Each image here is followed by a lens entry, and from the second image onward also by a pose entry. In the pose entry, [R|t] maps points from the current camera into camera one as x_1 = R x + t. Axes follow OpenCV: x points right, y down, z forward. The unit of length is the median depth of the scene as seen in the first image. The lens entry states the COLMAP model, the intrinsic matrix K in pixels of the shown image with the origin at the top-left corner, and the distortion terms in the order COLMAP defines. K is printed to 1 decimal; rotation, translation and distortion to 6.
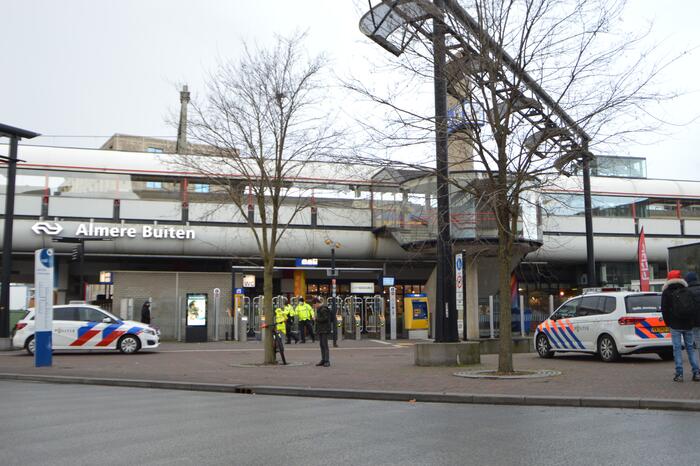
lens RADIAL K [[732.0, 0, 353.9], [0, 732.0, 233.6], [0, 0, 1]] dist [-0.050106, 0.027245]
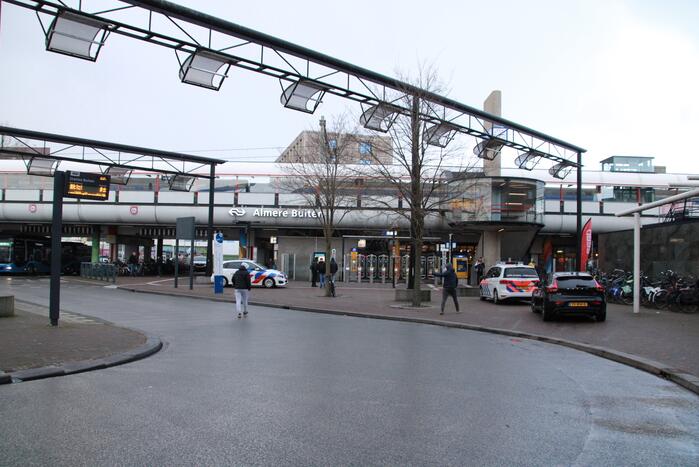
lens RADIAL K [[621.0, 0, 347.8], [0, 621.0, 248.4], [0, 0, 1]] dist [-0.099708, 0.007393]
pose [[0.956729, 0.022139, -0.290138, 0.319275], [0.007040, 0.995048, 0.099143, -0.083203], [0.290897, -0.096895, 0.951835, -0.398640]]
